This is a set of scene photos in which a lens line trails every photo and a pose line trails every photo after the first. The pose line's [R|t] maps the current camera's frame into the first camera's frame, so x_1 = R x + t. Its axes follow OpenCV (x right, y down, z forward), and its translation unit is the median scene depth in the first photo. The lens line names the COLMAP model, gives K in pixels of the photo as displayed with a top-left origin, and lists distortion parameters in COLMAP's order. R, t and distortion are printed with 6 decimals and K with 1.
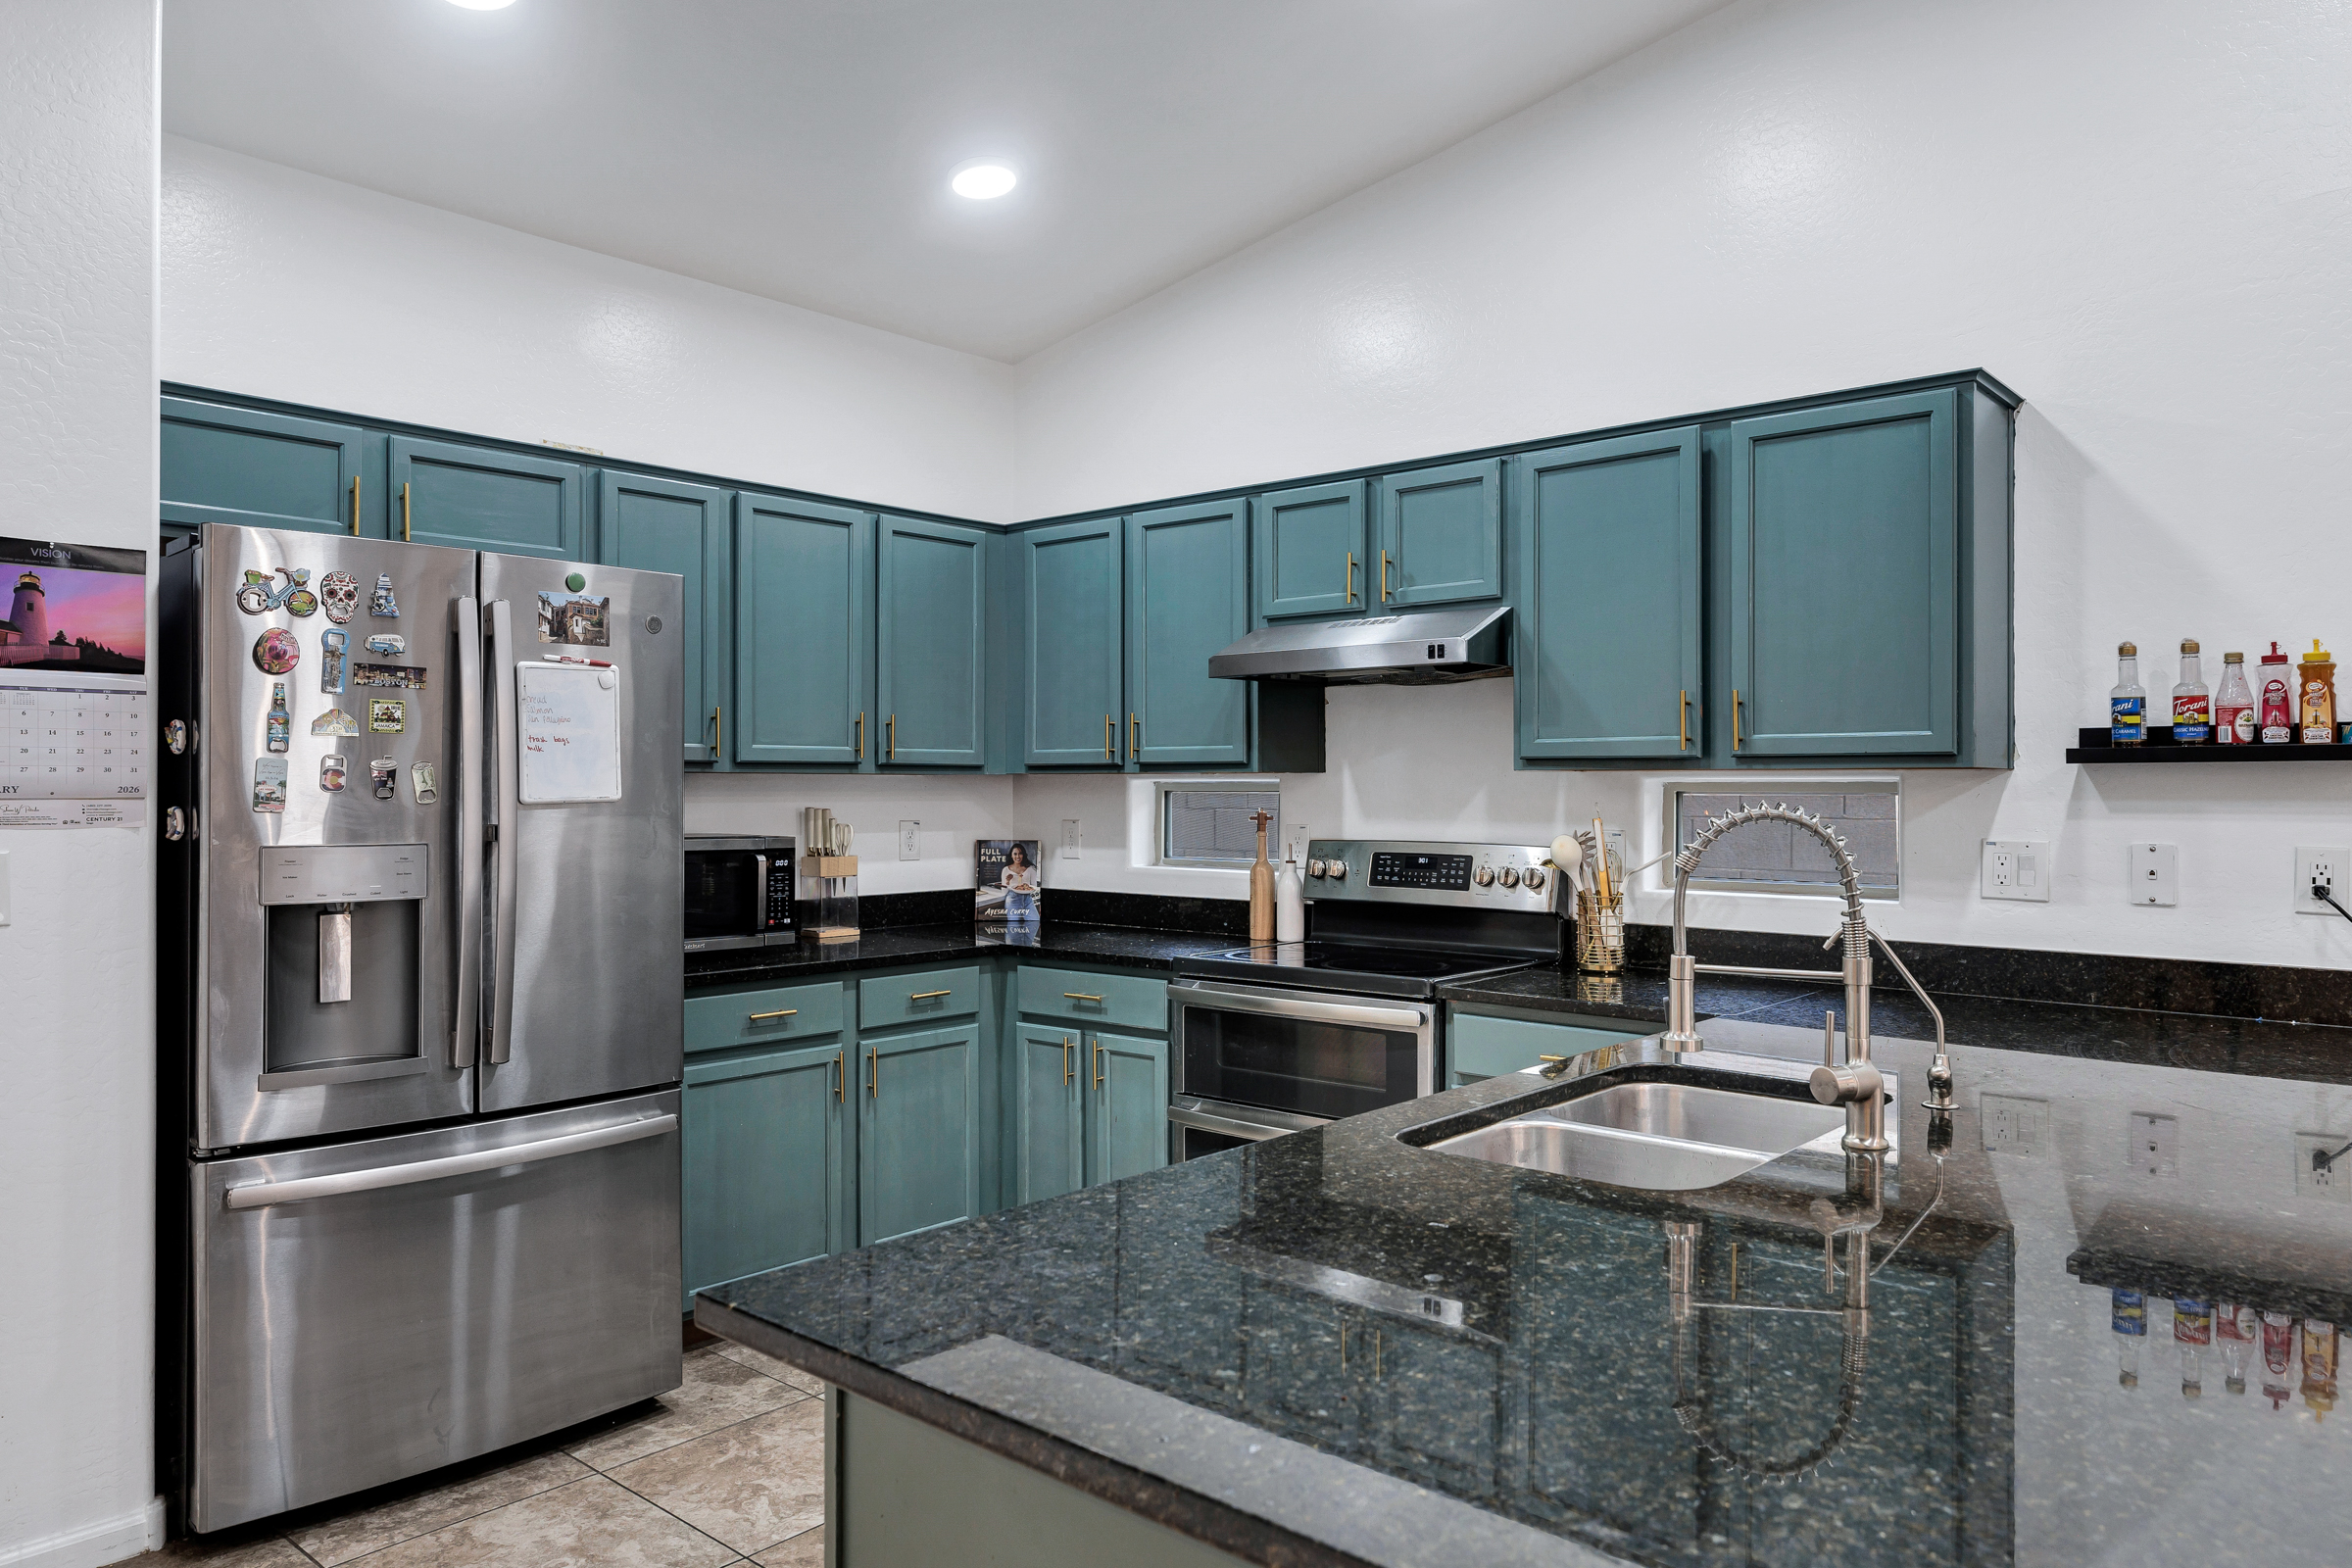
lens RADIAL K [[1543.3, 0, 1169.3], [0, 1543.3, 788.7], [0, 0, 1]] dist [-0.009765, -0.001355]
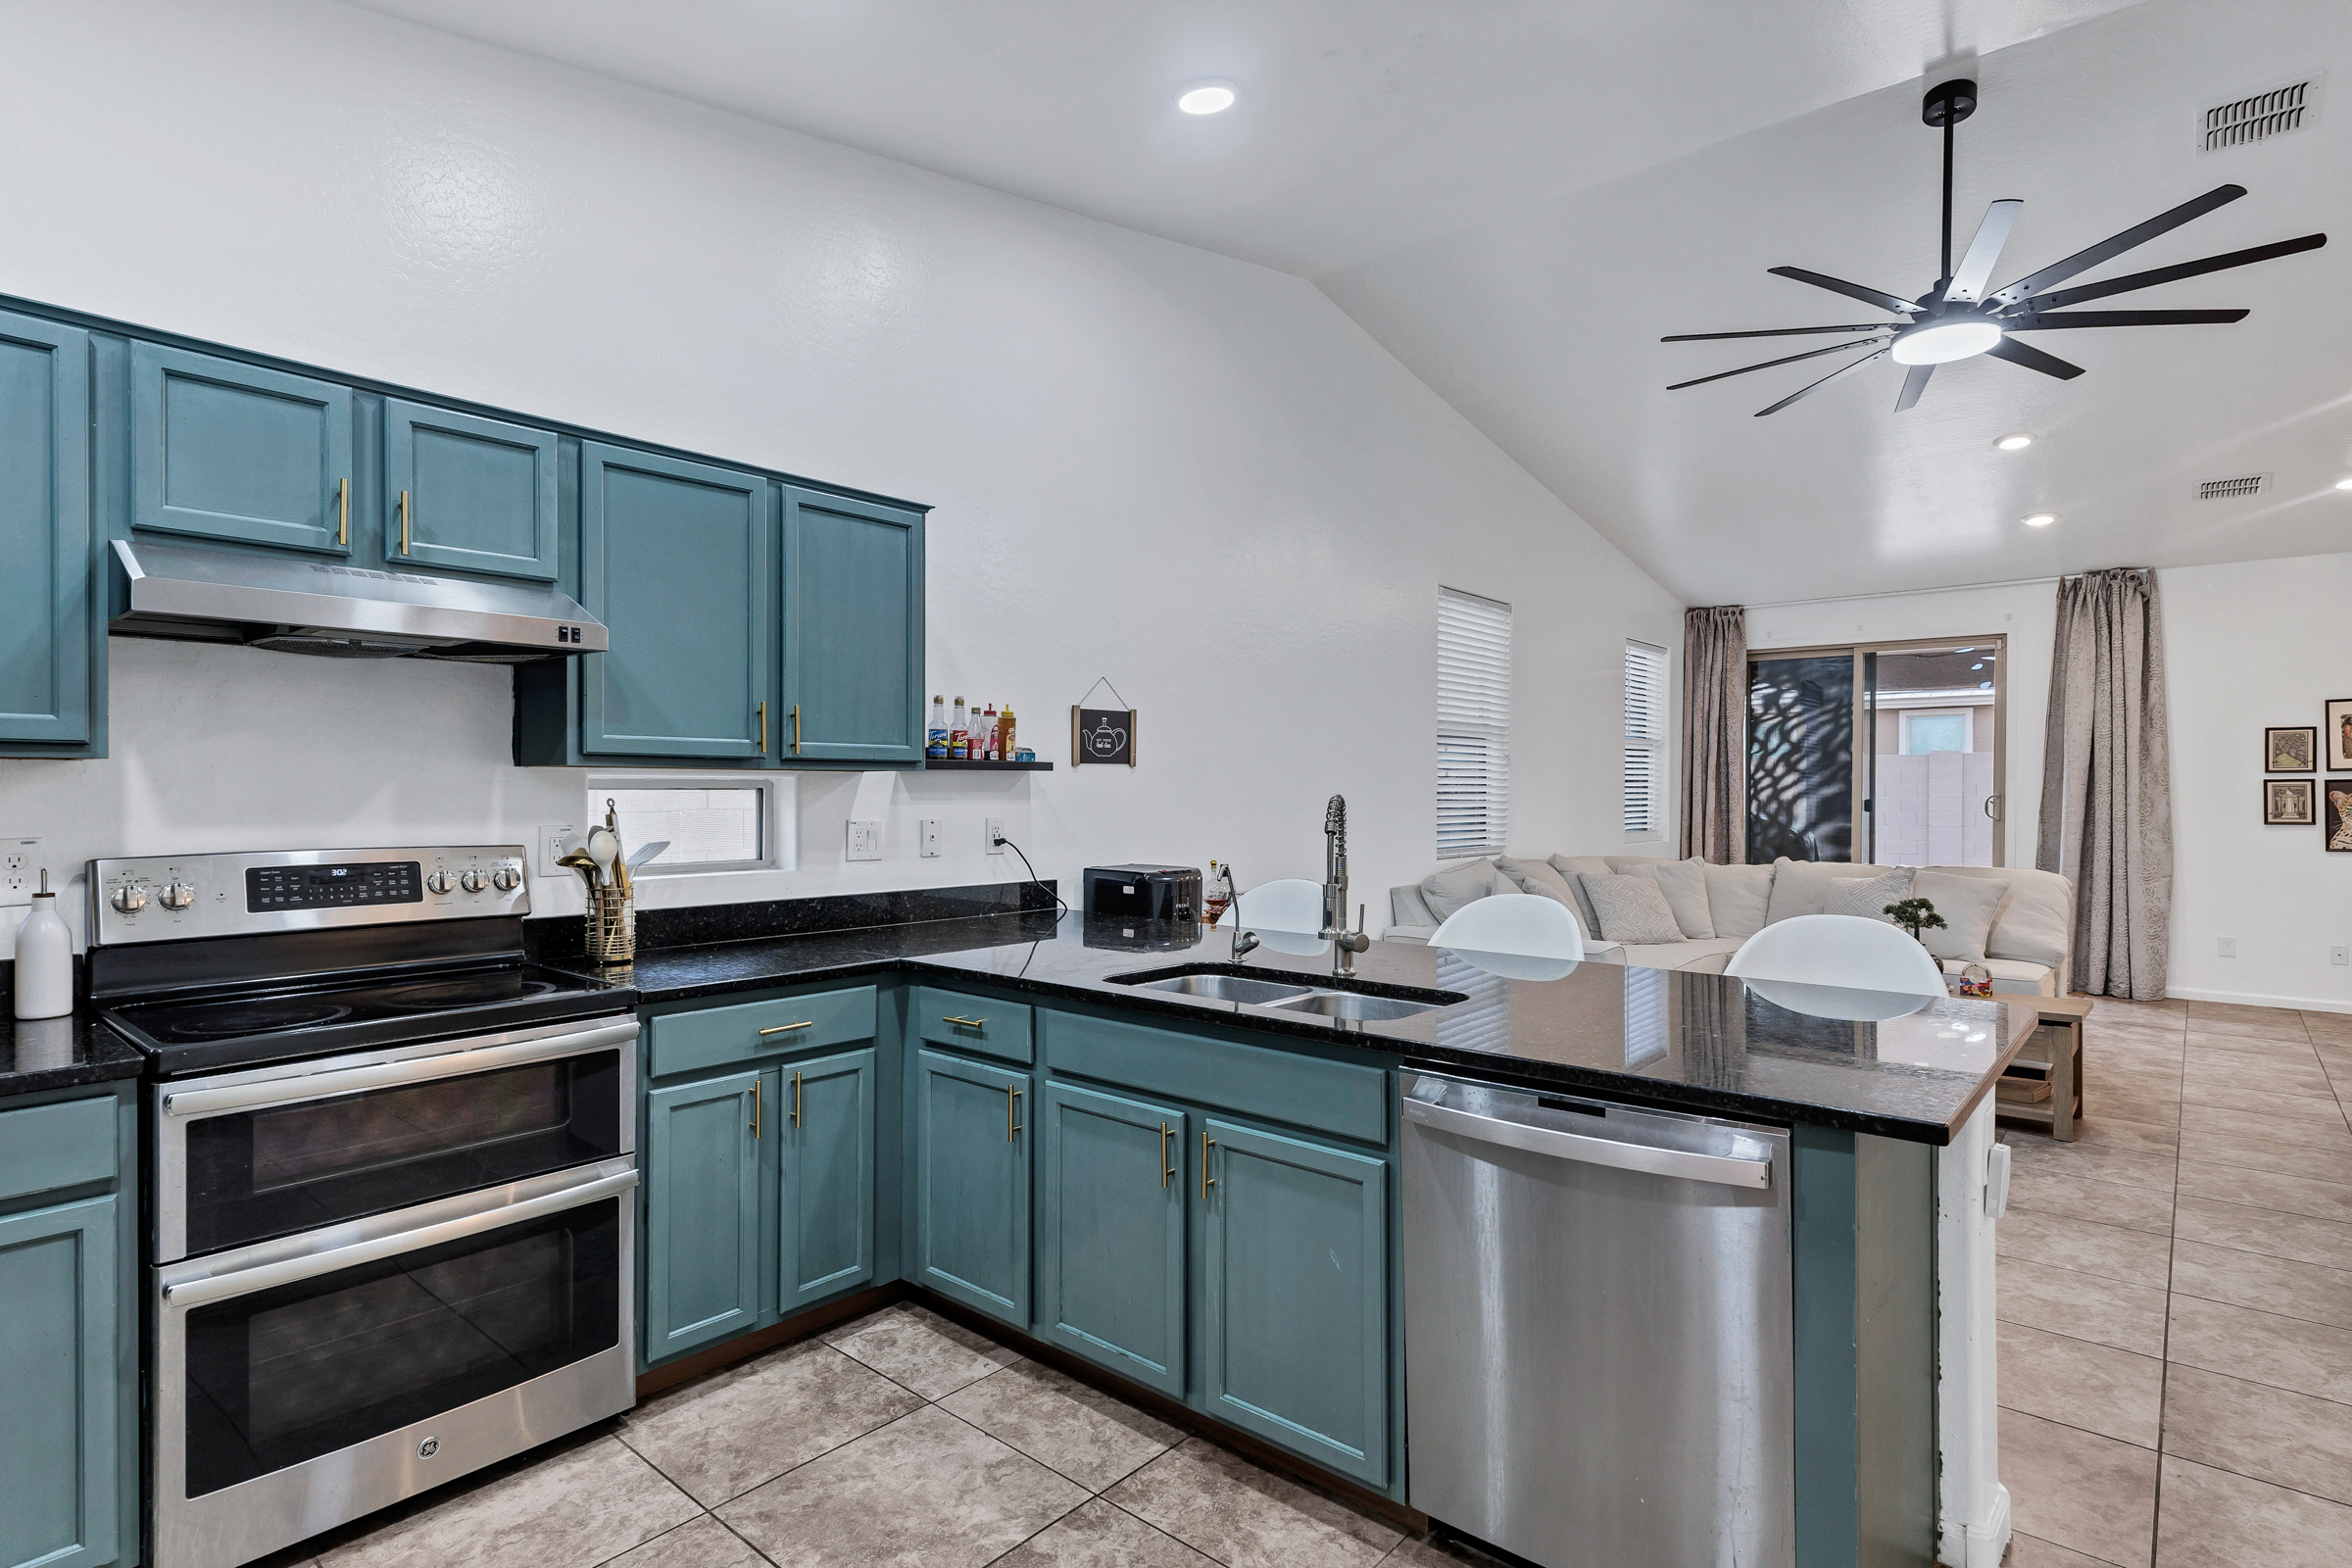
lens RADIAL K [[1177.0, 0, 1179.6], [0, 1177.0, 791.6], [0, 0, 1]] dist [0.007460, -0.001423]
pose [[-0.009123, -0.004571, 0.999948, -0.490659], [-0.001853, 0.999988, 0.004554, 0.000302], [-0.999957, -0.001811, -0.009131, 0.598049]]
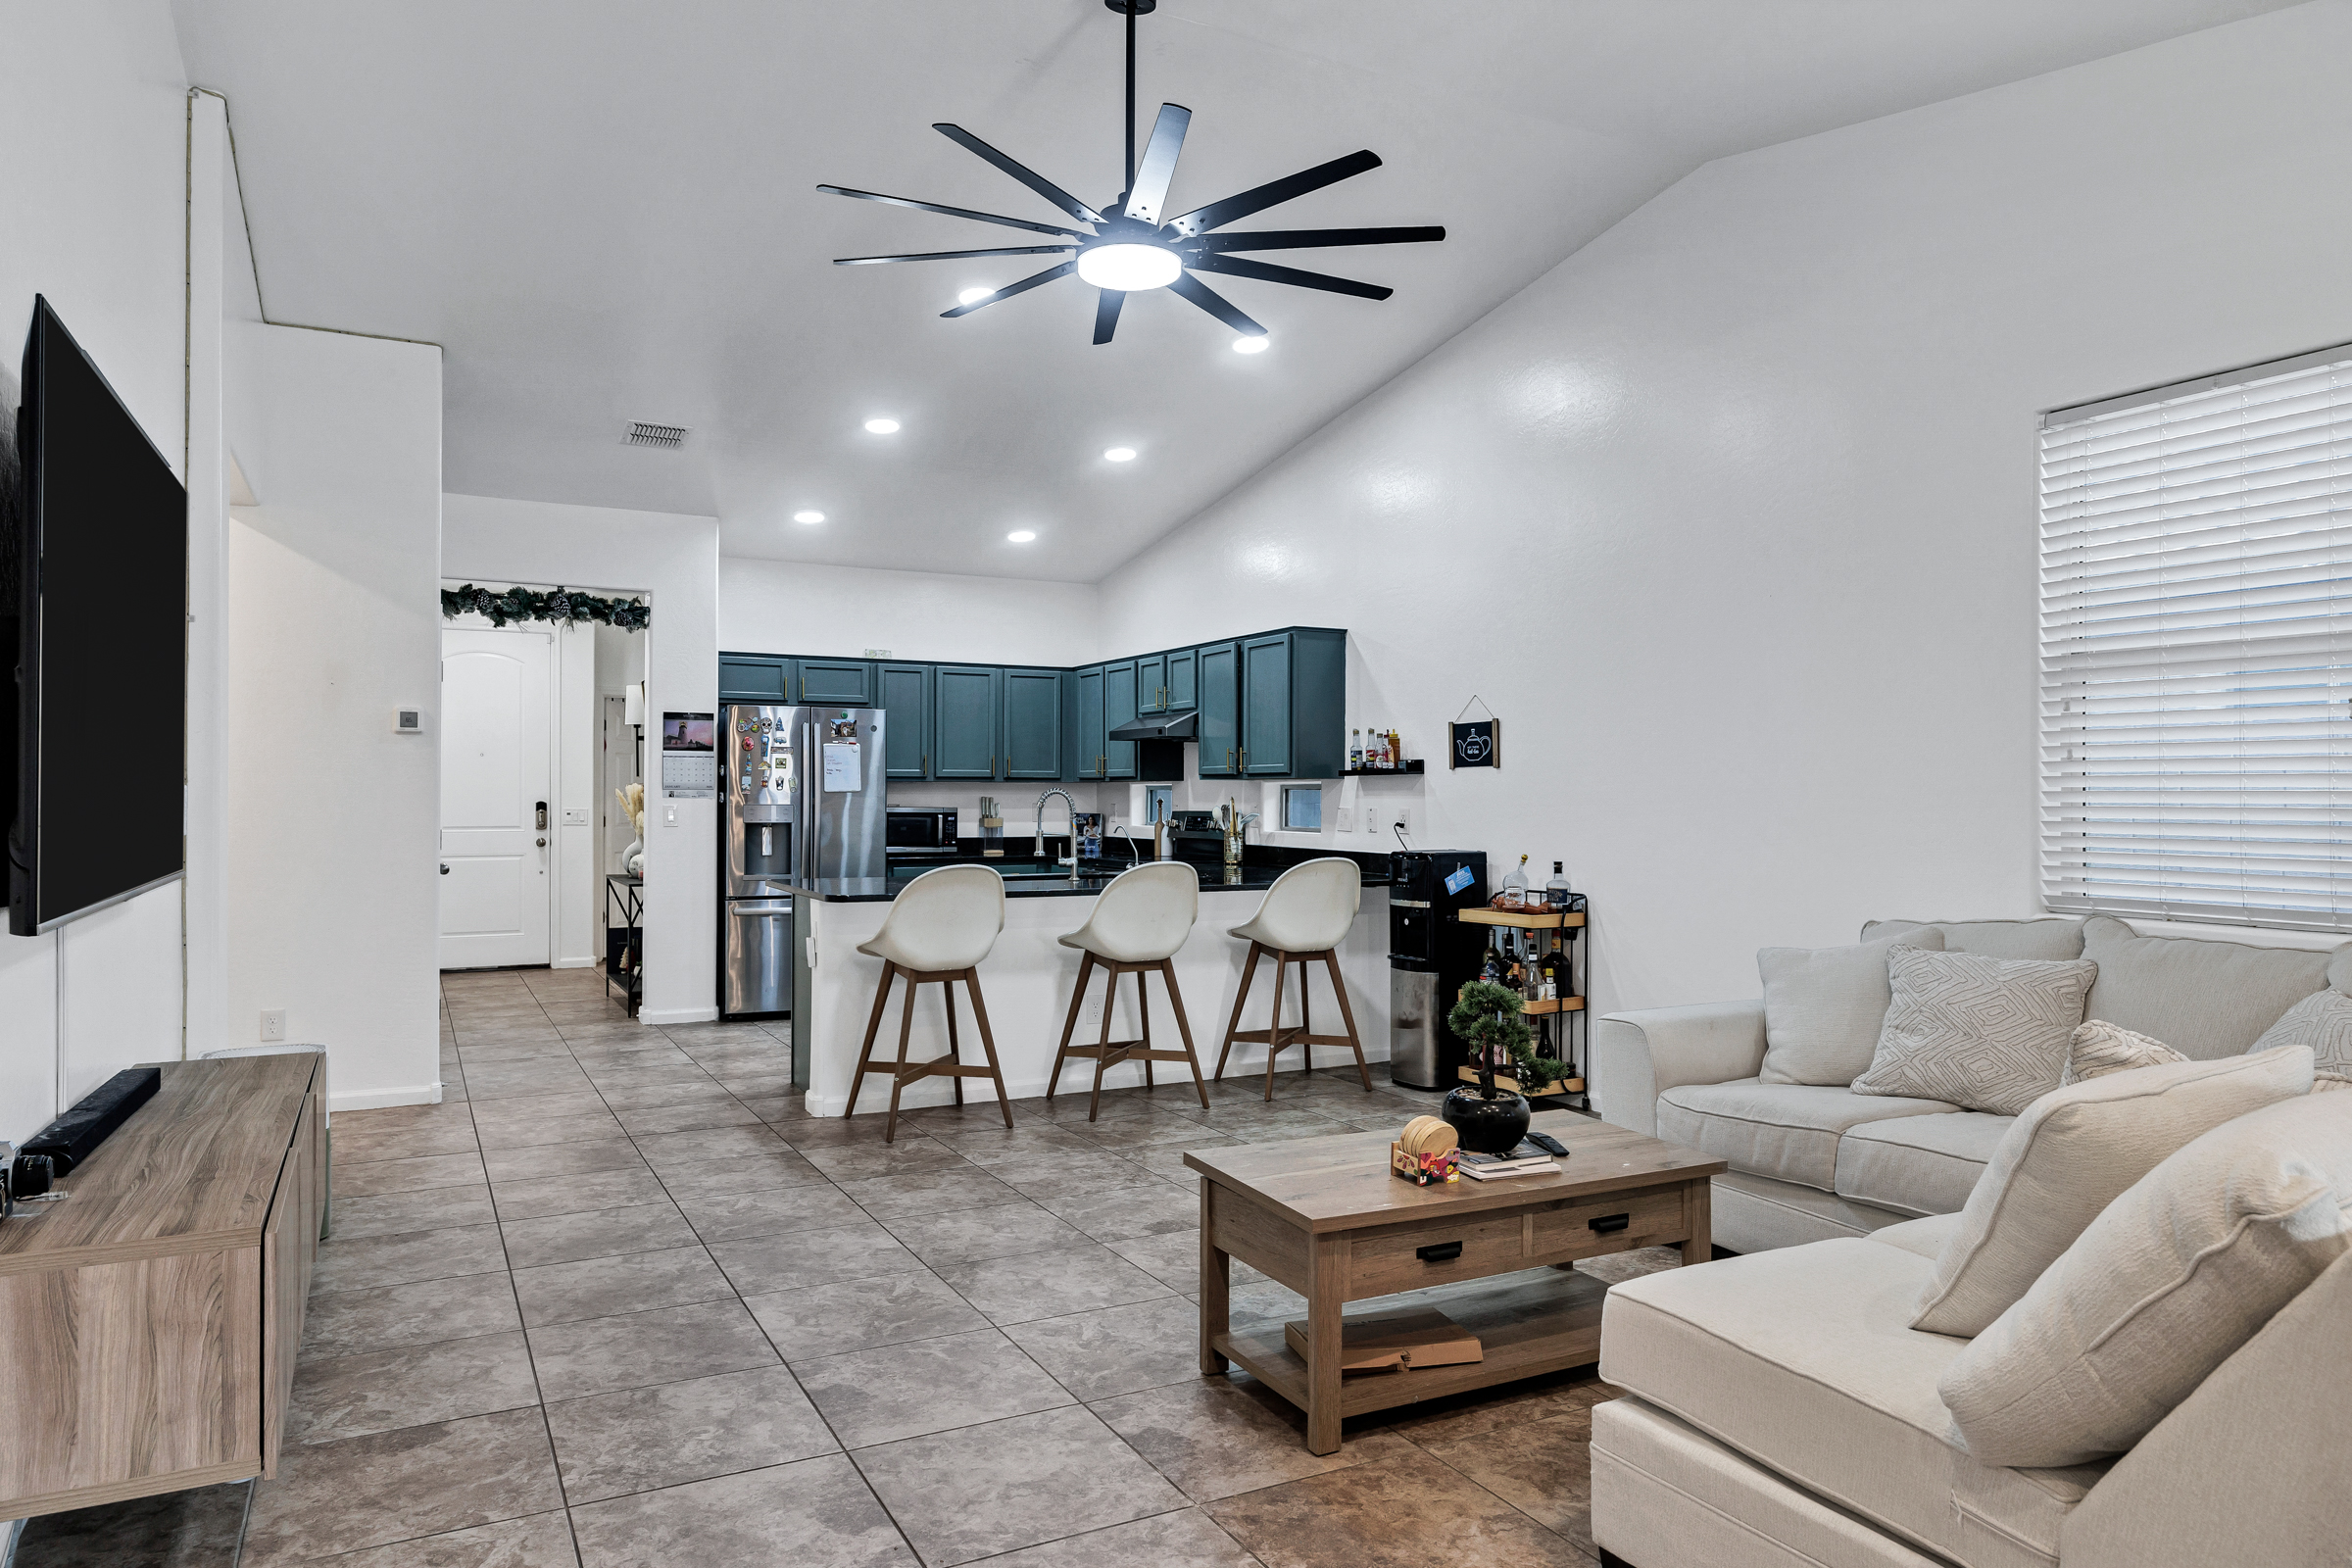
lens RADIAL K [[1479.7, 0, 1176.0], [0, 1479.7, 784.0], [0, 0, 1]] dist [0.000724, -0.000703]
pose [[0.935452, -0.001986, -0.353448, 0.961453], [-0.001517, 0.999952, -0.009633, 0.016647], [0.353451, 0.009548, 0.935404, -1.122636]]
